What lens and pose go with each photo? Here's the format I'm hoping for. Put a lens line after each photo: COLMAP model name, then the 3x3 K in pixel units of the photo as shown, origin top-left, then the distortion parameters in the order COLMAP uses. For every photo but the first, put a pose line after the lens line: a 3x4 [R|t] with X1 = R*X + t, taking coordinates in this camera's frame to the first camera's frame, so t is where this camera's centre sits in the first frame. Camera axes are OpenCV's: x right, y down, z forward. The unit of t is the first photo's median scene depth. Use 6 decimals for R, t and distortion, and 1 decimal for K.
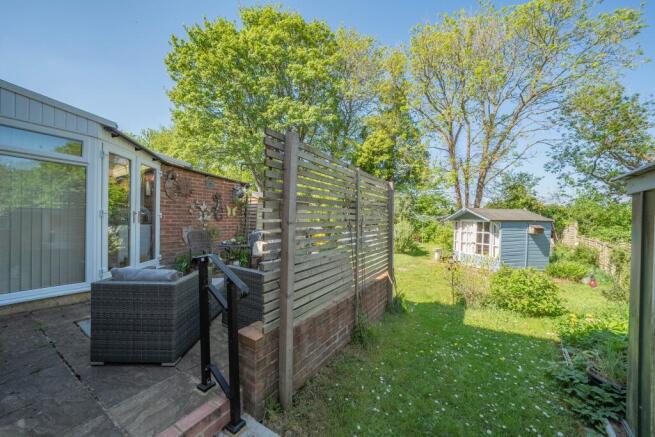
lens RADIAL K [[246.2, 0, 328.9], [0, 246.2, 219.1], [0, 0, 1]] dist [0.000734, 0.000008]
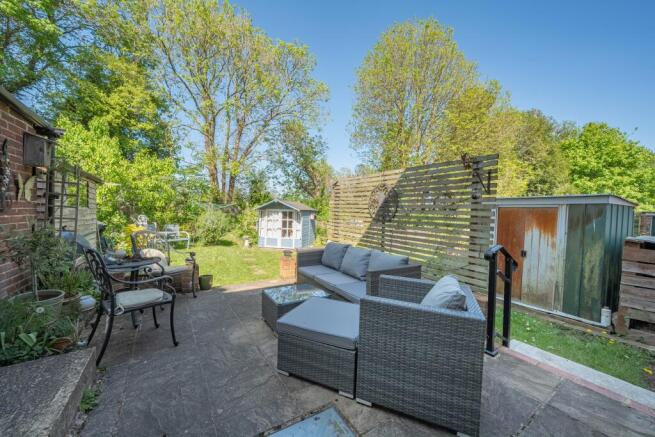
lens RADIAL K [[246.2, 0, 330.1], [0, 246.2, 218.6], [0, 0, 1]] dist [0.000734, 0.000008]
pose [[0.439699, -0.025515, 0.897782, -0.348028], [-0.022399, 0.998974, 0.039362, -0.004806], [-0.897866, -0.037417, 0.438677, 0.216873]]
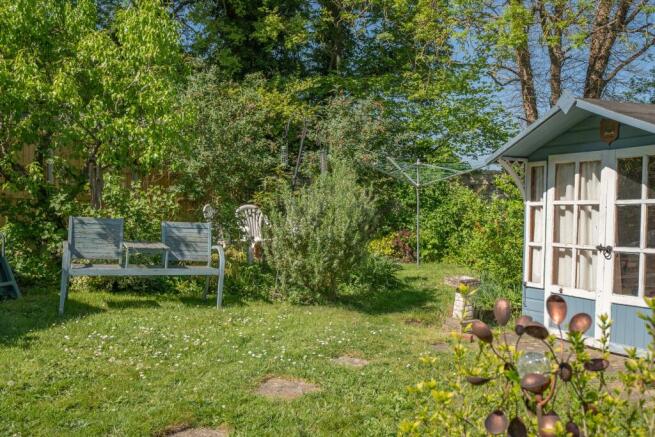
lens RADIAL K [[648.8, 0, 327.9], [0, 648.8, 217.9], [0, 0, 1]] dist [0.027575, 0.000000]
pose [[0.982335, -0.013611, 0.186637, 0.186601], [0.012571, 0.999898, 0.006755, 0.052893], [-0.186710, -0.004290, 0.982406, 0.386008]]
